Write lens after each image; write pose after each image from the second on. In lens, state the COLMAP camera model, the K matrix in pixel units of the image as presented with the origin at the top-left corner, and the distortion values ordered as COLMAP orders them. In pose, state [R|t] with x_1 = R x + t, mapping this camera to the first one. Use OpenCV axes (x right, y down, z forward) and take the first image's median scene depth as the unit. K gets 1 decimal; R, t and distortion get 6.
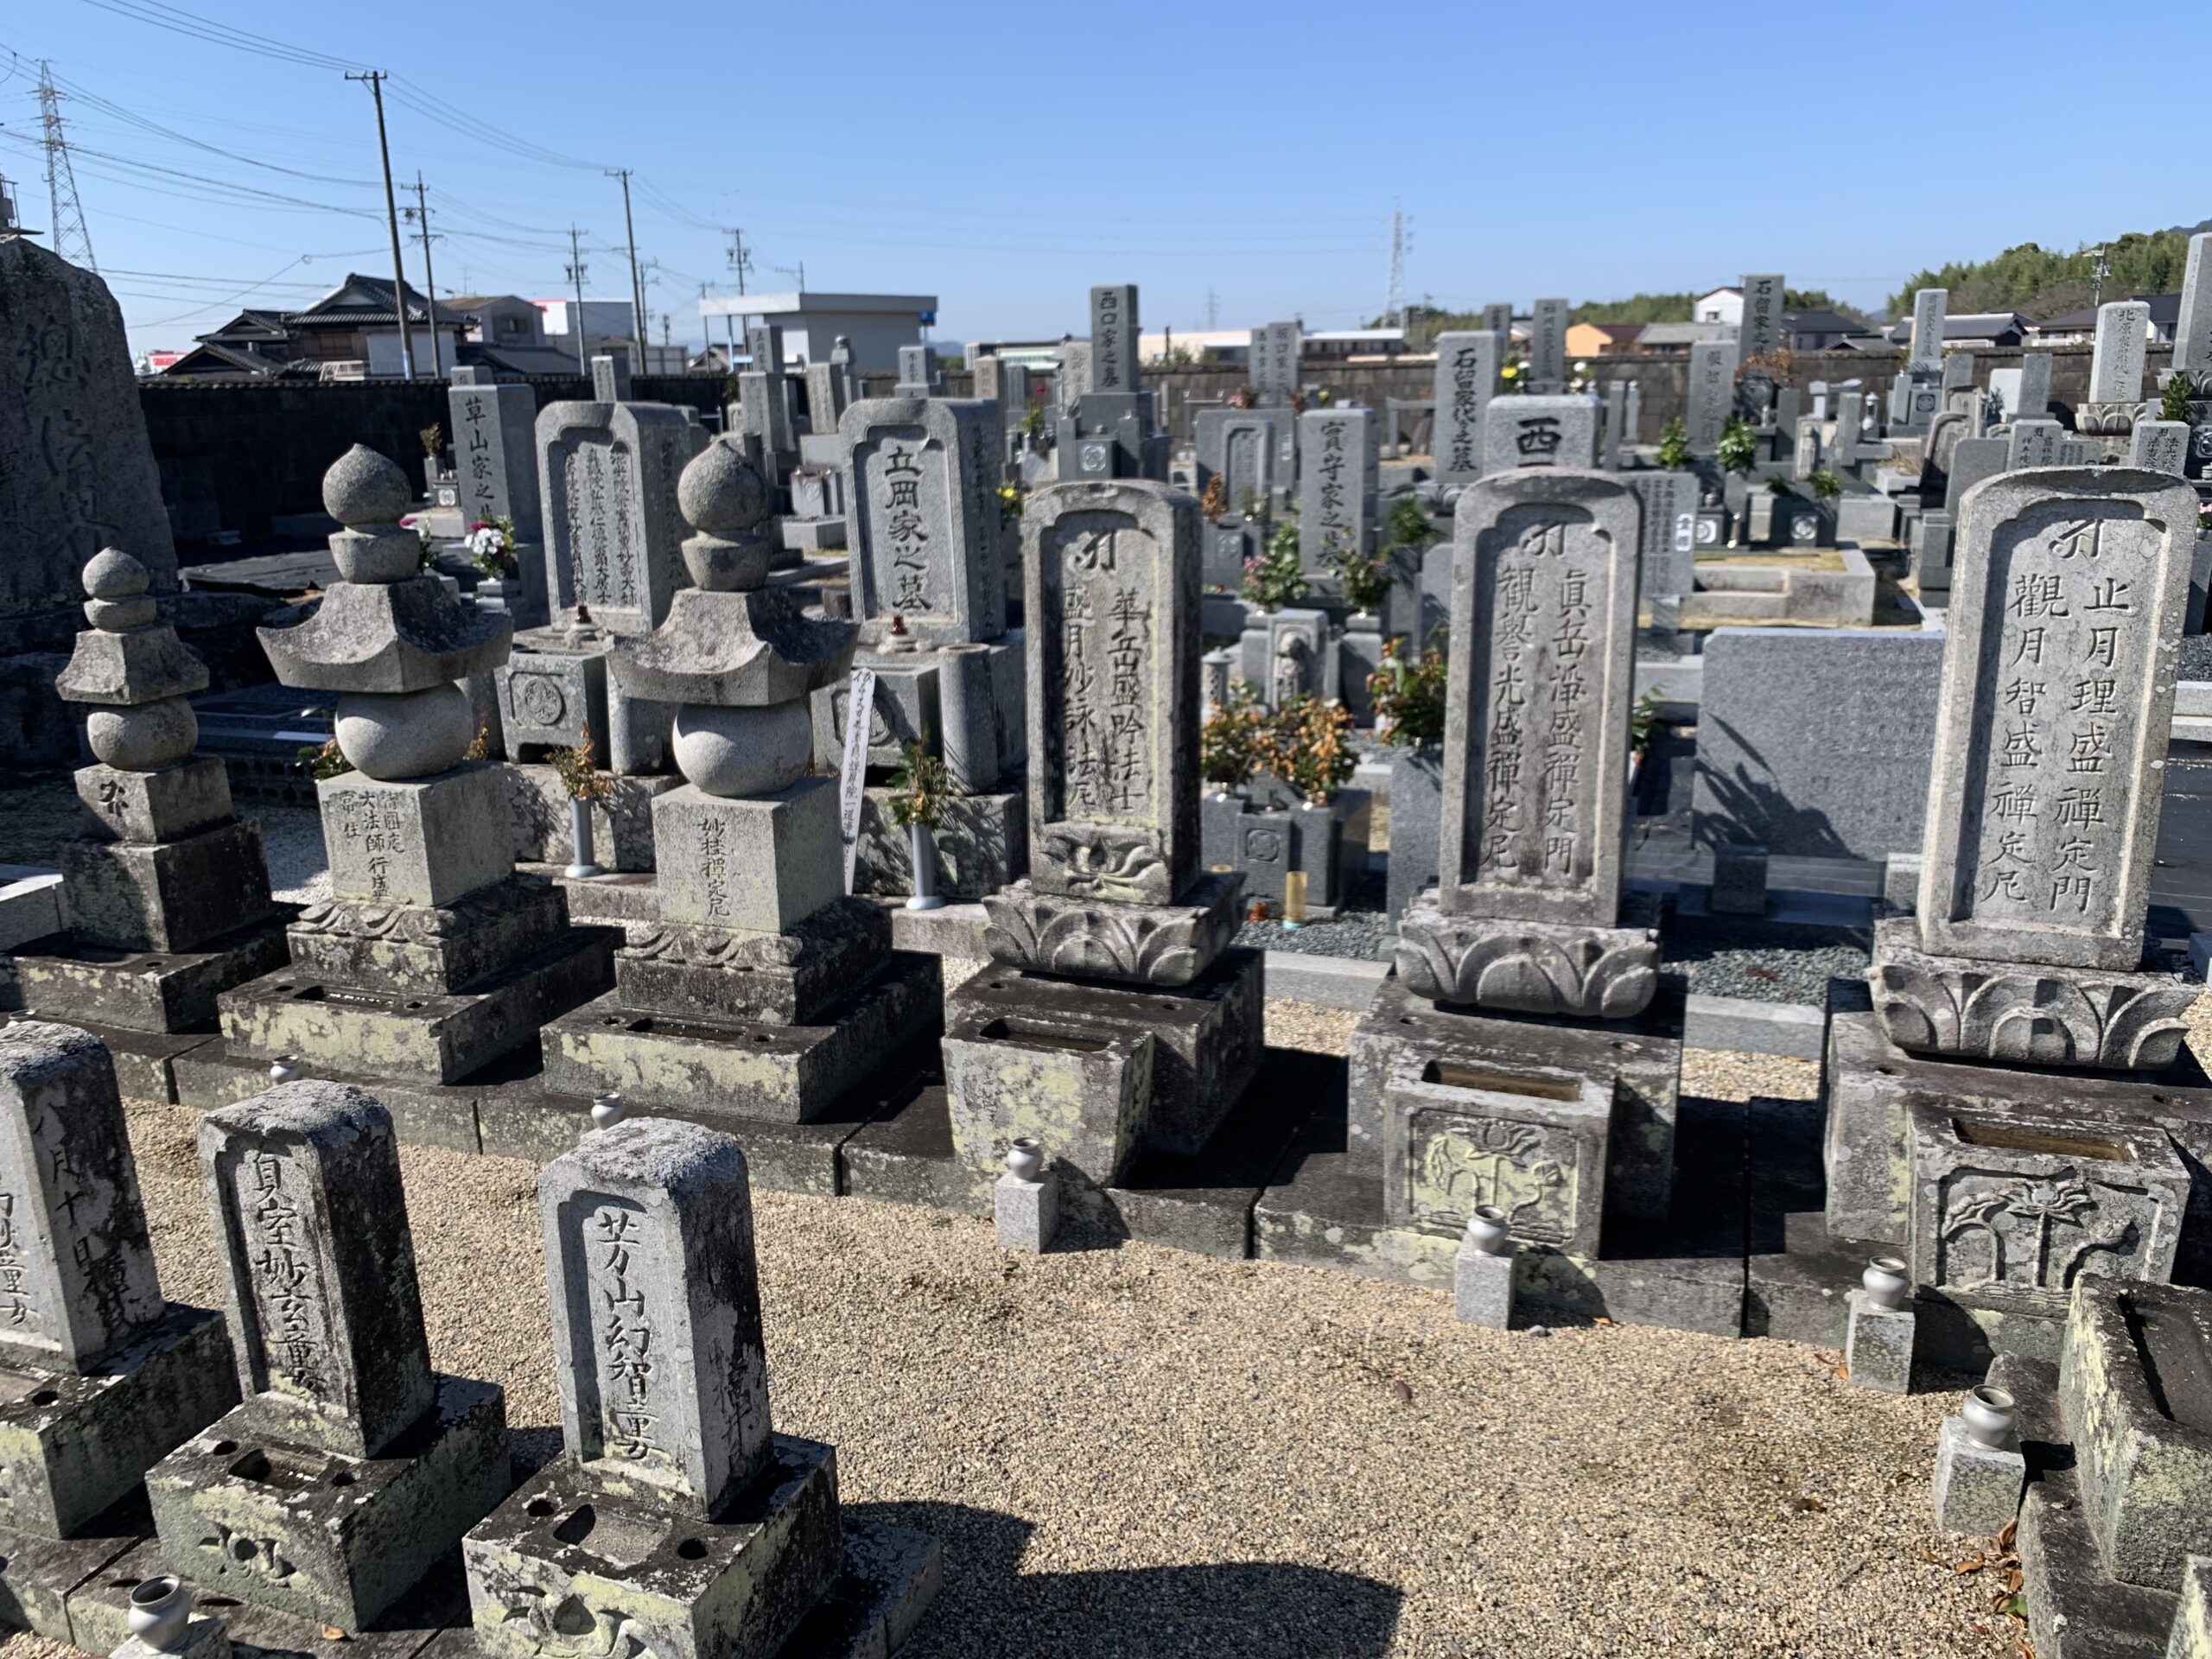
lens RADIAL K [[1644.0, 0, 1106.0], [0, 1644.0, 829.5], [0, 0, 1]] dist [0.036108, -0.001617]
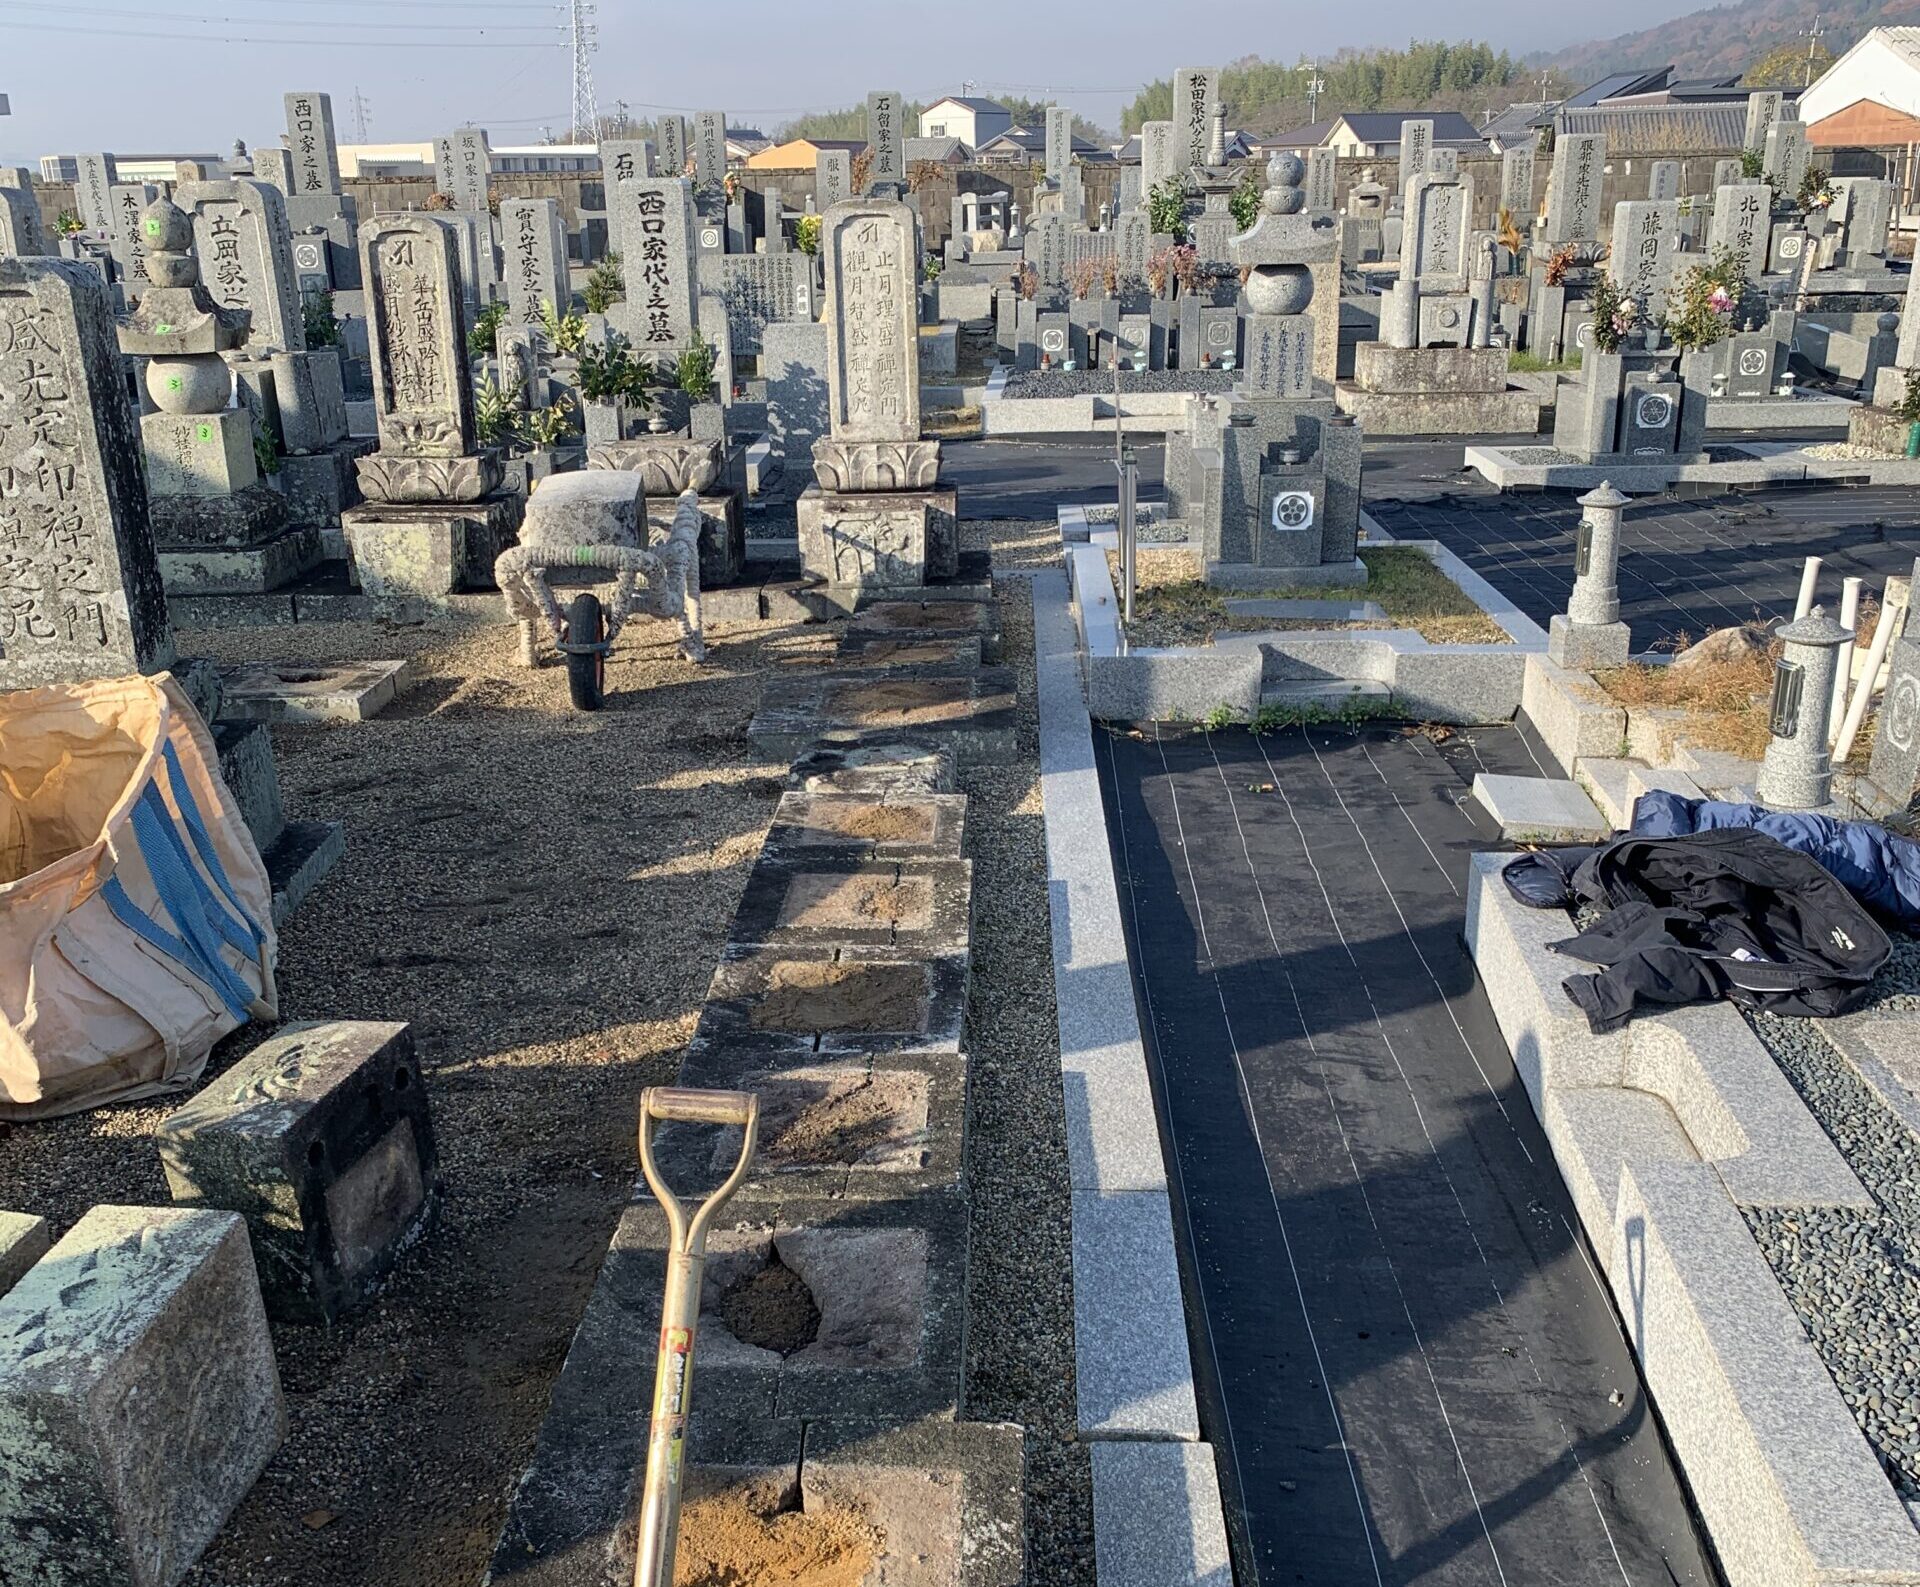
lens RADIAL K [[1903.8, 0, 957.8], [0, 1903.8, 966.0], [0, 0, 1]] dist [-0.004713, -0.020814]
pose [[0.942097, -0.122653, 0.312107, -0.173463], [0.086260, 0.988028, 0.127903, 0.385004], [-0.324058, -0.093574, 0.941398, -1.232994]]
